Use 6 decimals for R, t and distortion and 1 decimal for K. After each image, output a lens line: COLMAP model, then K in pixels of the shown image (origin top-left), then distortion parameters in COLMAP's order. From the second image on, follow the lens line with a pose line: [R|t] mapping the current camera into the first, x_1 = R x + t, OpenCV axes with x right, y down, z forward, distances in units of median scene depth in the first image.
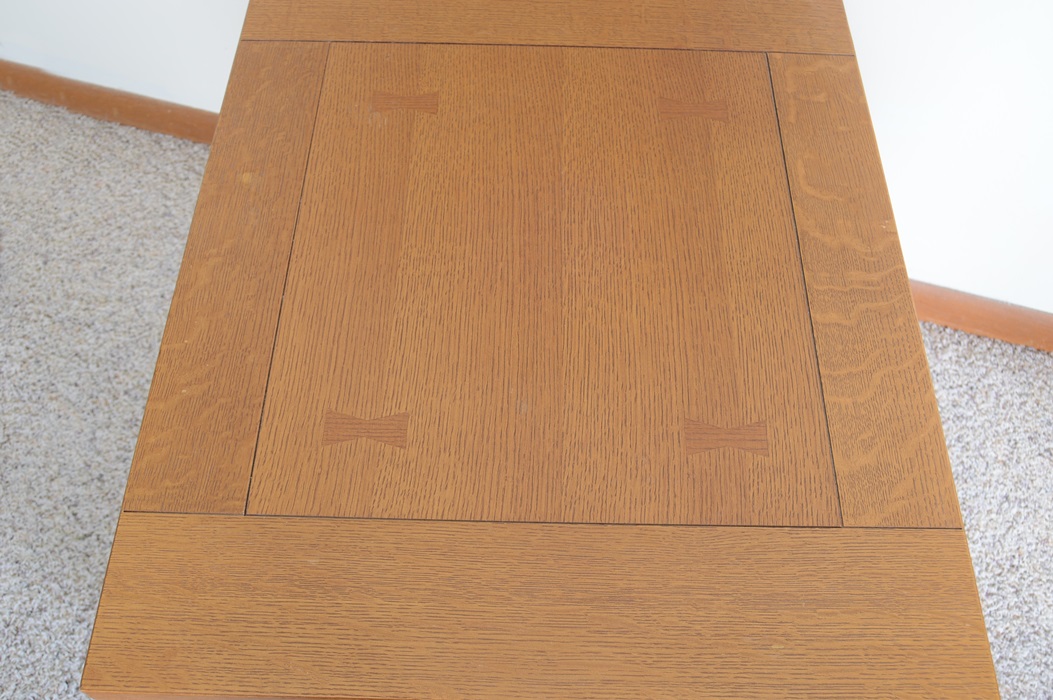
lens RADIAL K [[1033.0, 0, 522.2], [0, 1033.0, 350.6], [0, 0, 1]] dist [-0.074905, 0.000000]
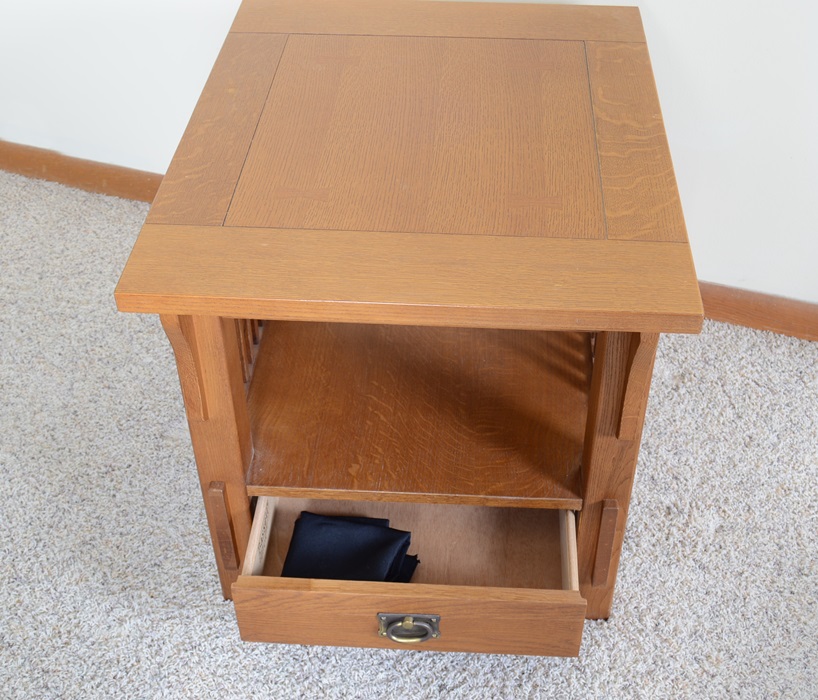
lens RADIAL K [[1158.1, 0, 411.3], [0, 1158.1, 350.0], [0, 0, 1]] dist [-0.083796, 0.000000]
pose [[0.998677, 0.015567, -0.049014, 0.083261], [-0.029343, 0.955204, -0.294490, 0.660541], [0.042234, 0.295538, 0.954397, -0.478808]]
